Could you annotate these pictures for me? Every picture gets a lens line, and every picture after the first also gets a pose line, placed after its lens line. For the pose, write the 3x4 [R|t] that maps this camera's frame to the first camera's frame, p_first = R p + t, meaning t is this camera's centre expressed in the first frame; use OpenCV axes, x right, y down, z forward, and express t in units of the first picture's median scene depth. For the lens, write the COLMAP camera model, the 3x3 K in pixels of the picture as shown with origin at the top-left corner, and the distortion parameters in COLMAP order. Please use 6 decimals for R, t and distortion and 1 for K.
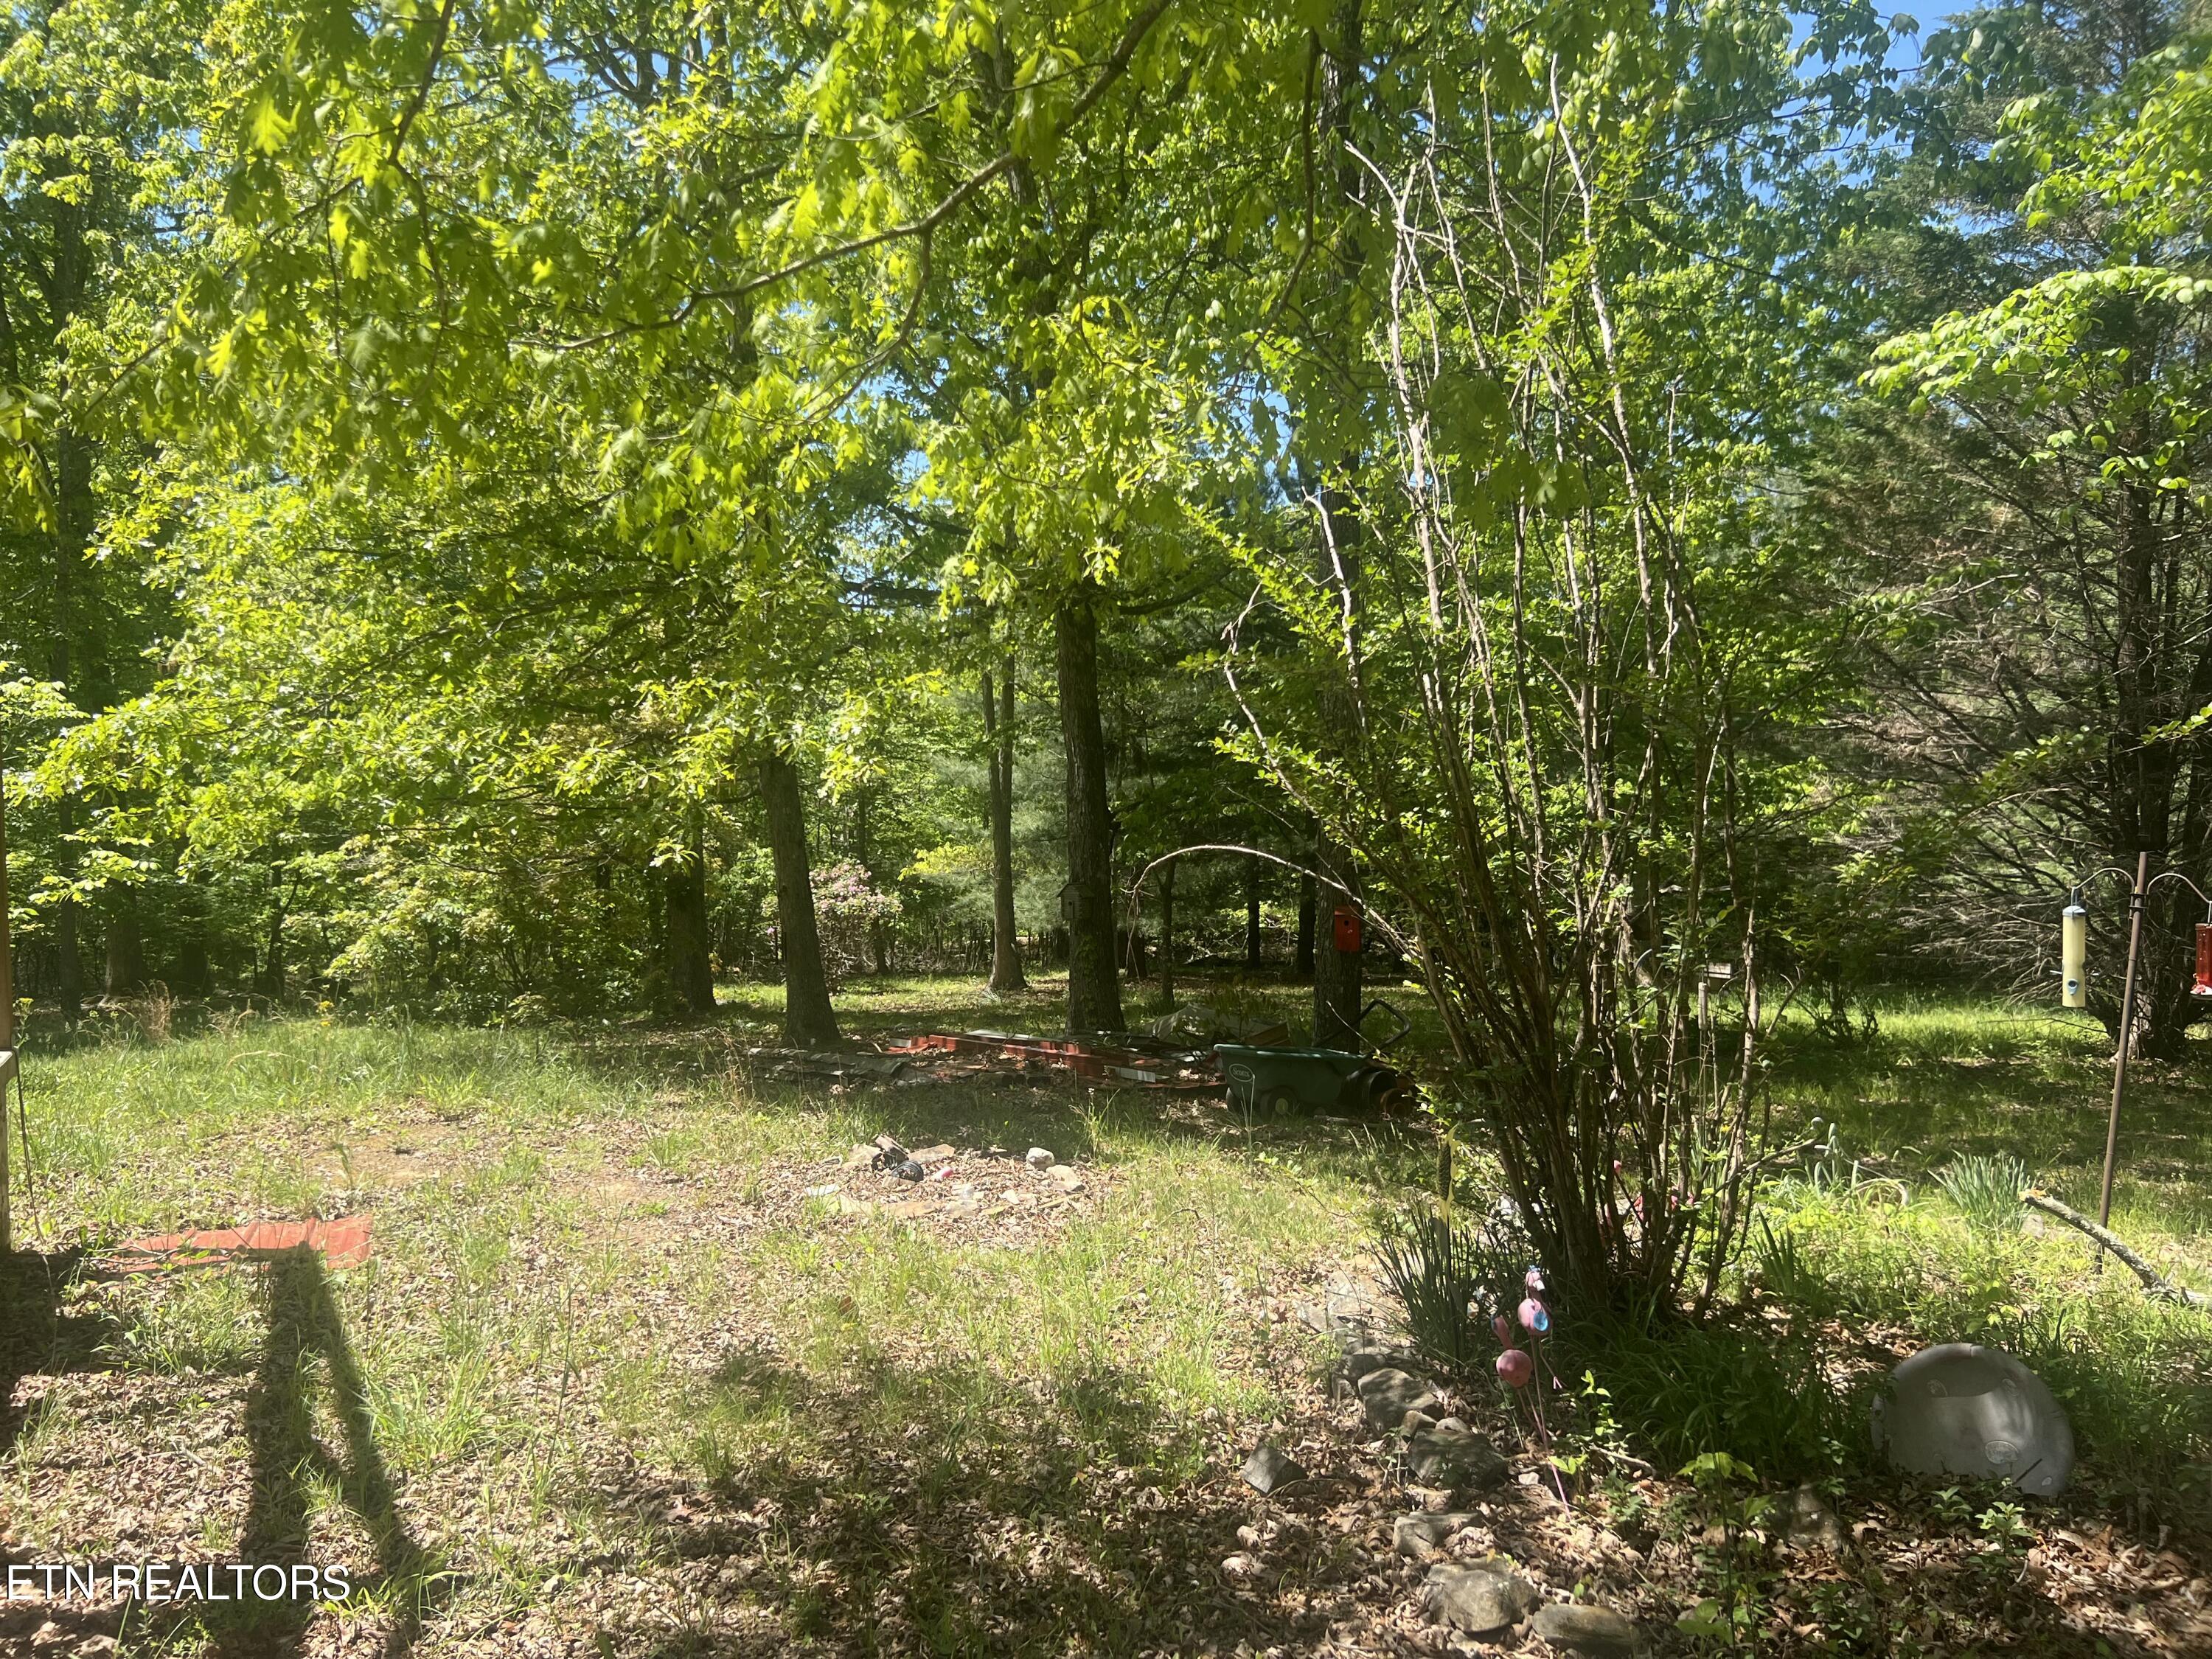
lens RADIAL K [[1664.1, 0, 1098.4], [0, 1664.1, 838.3], [0, 0, 1]] dist [0.050336, -0.030959]
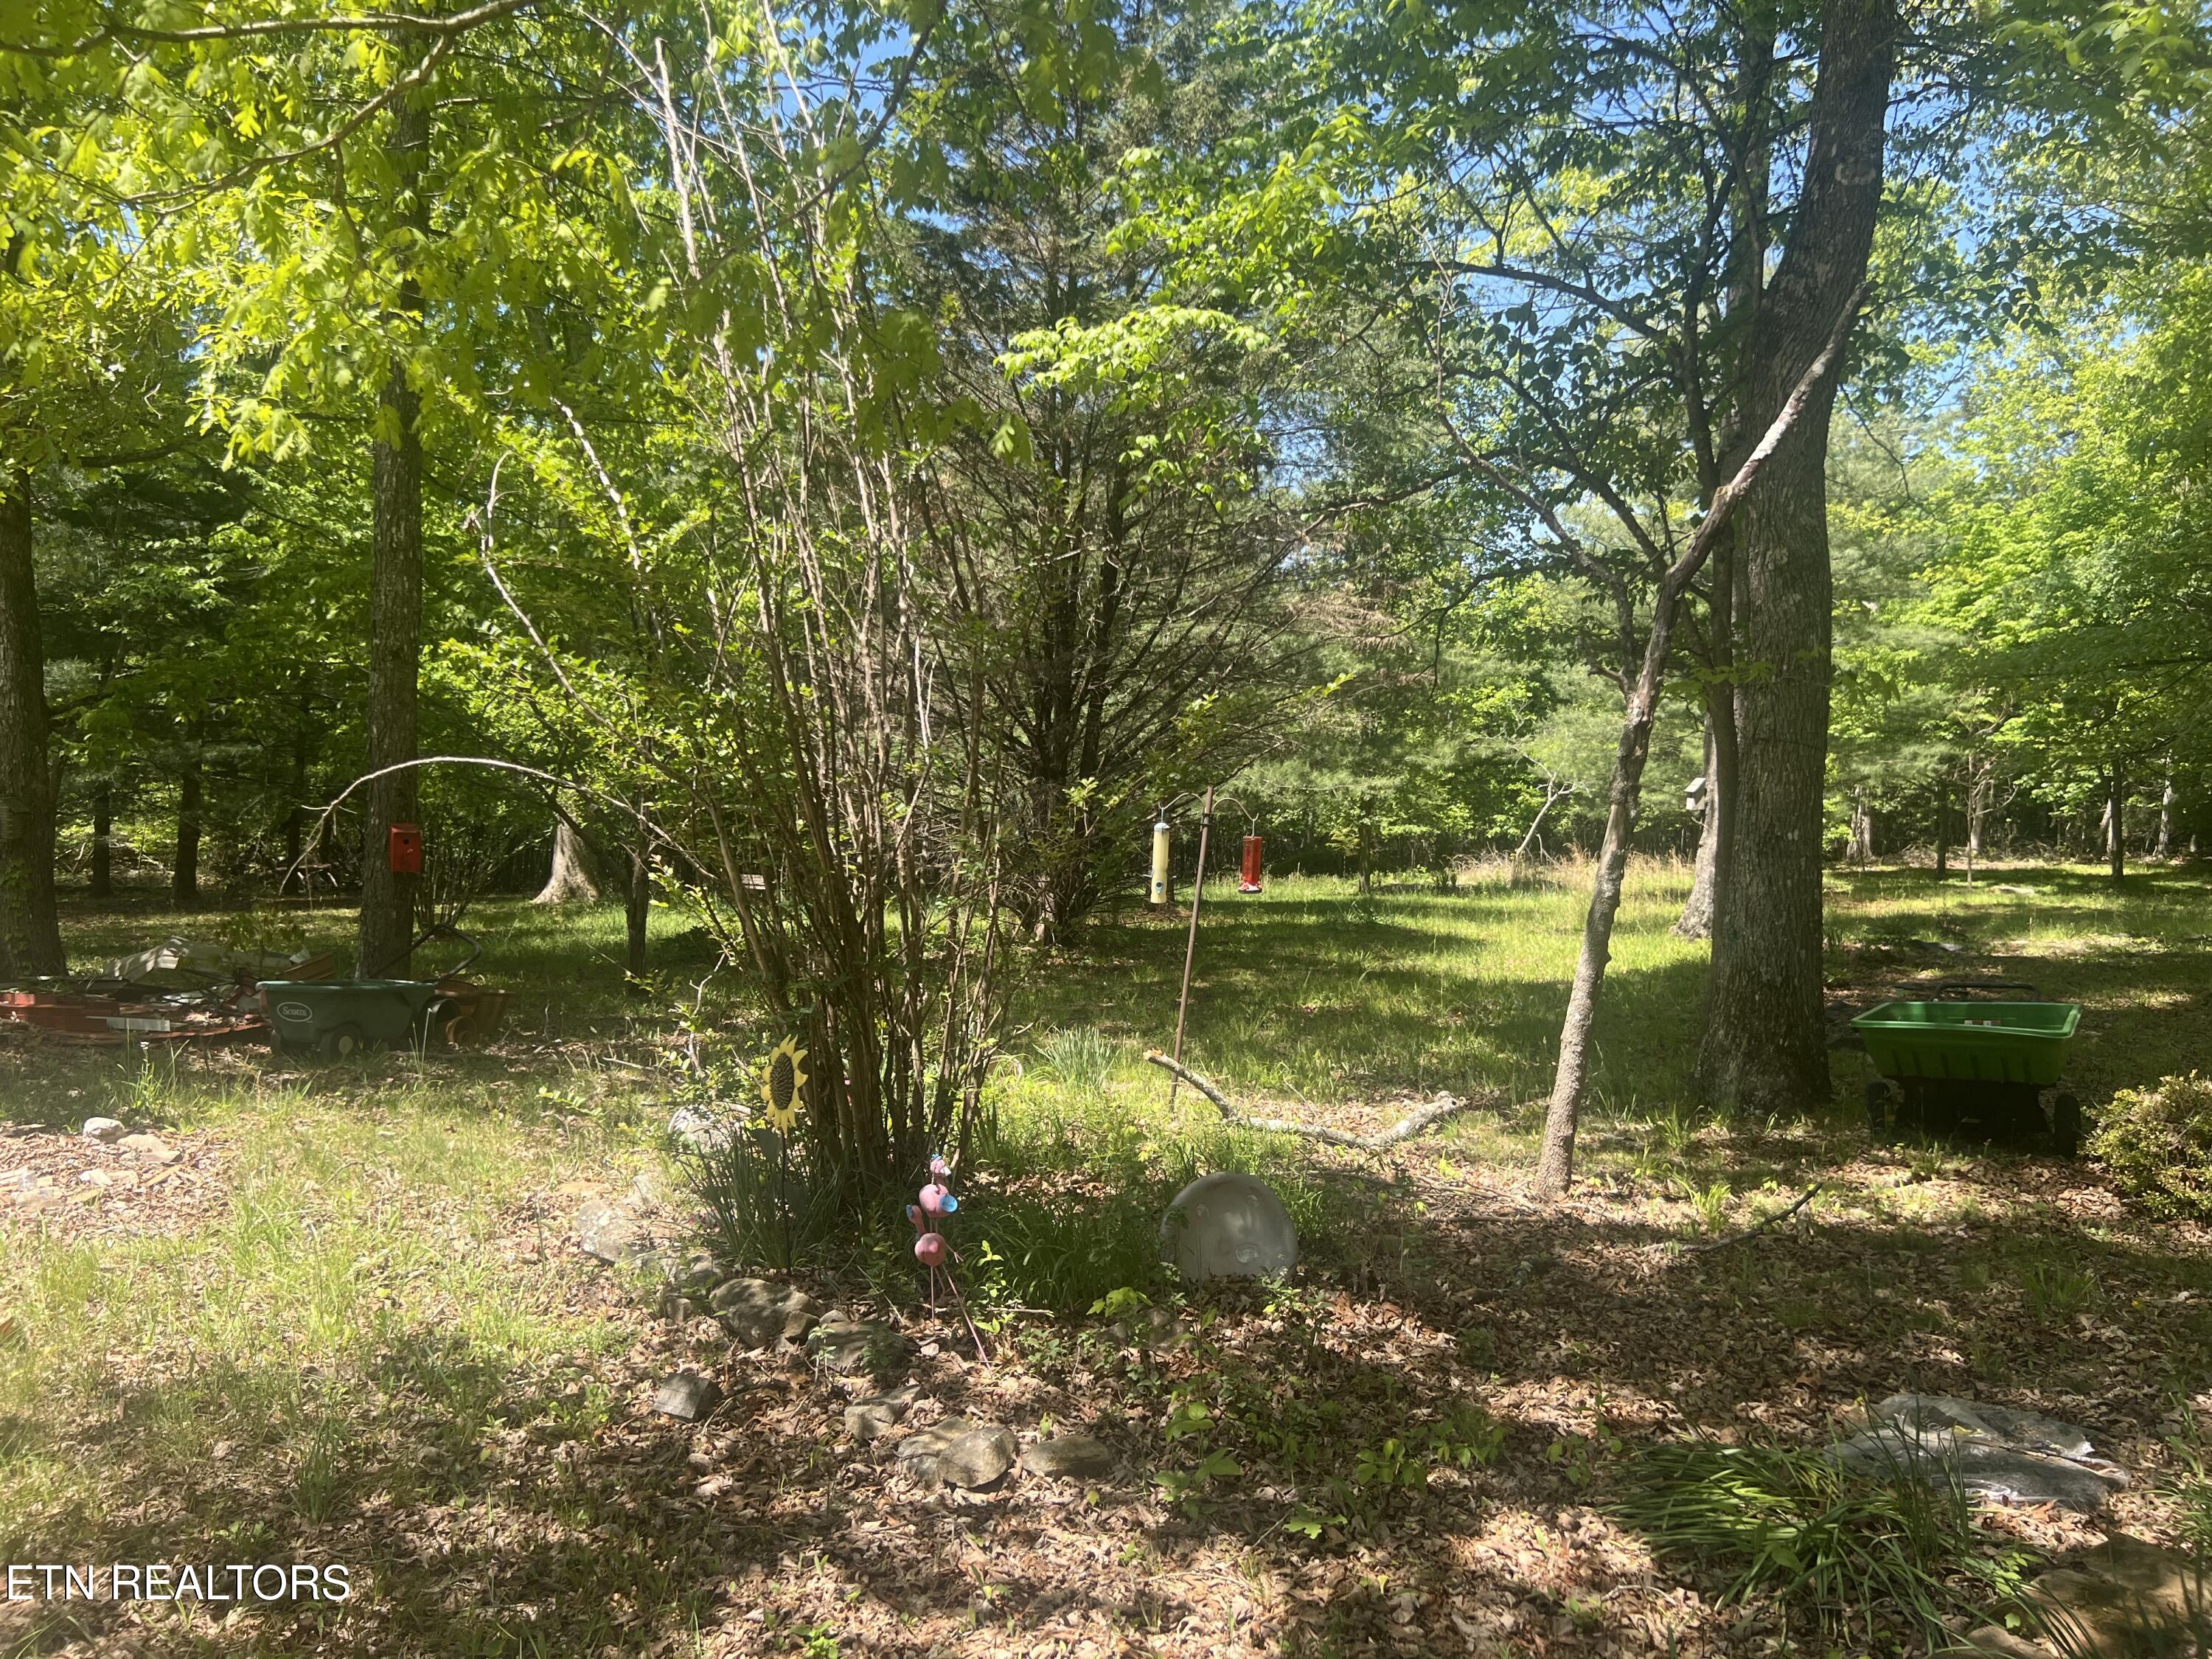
lens RADIAL K [[1664.1, 0, 1103.0], [0, 1664.1, 819.3], [0, 0, 1]] dist [0.050336, -0.030959]
pose [[0.795945, -0.001267, 0.605368, -0.205691], [-0.022516, 0.999244, 0.031696, 0.000011], [-0.604950, -0.038859, 0.795314, 0.052056]]
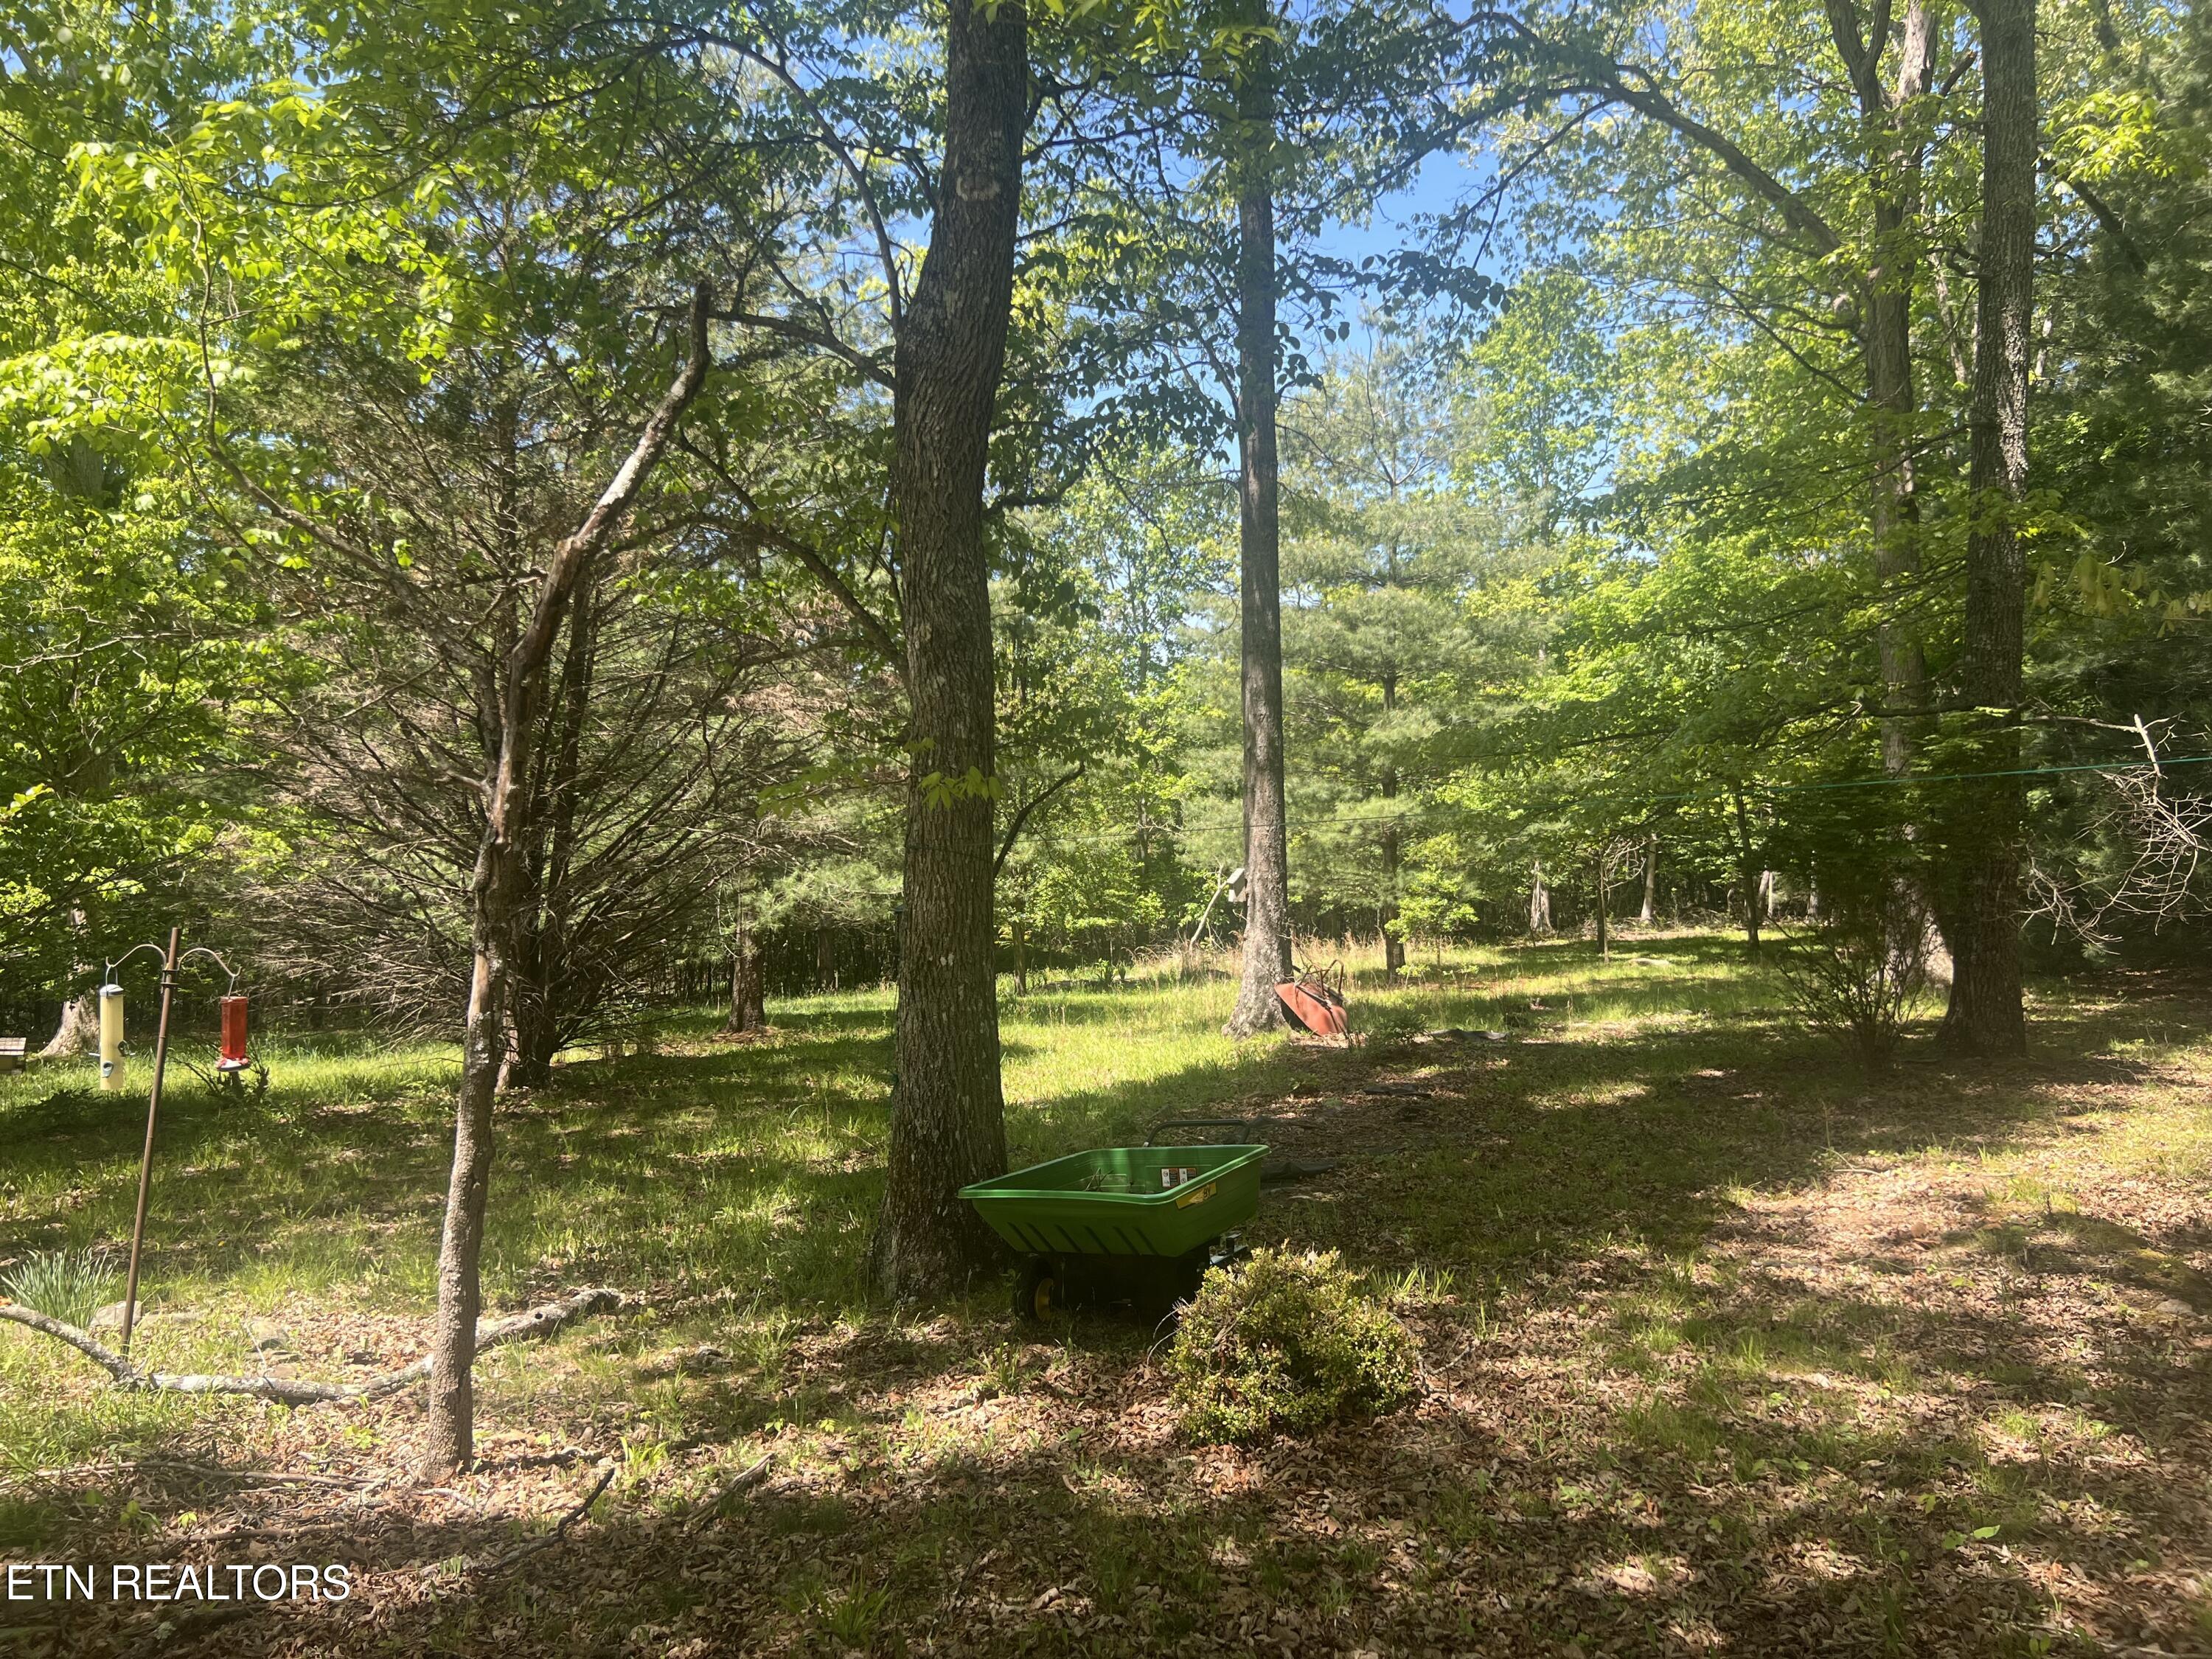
lens RADIAL K [[1664.1, 0, 1106.0], [0, 1664.1, 834.6], [0, 0, 1]] dist [0.050336, -0.030959]
pose [[0.725740, -0.002225, 0.687965, 0.338813], [0.016315, 0.999769, -0.013978, -0.023917], [-0.687775, 0.021368, 0.725609, -0.096885]]
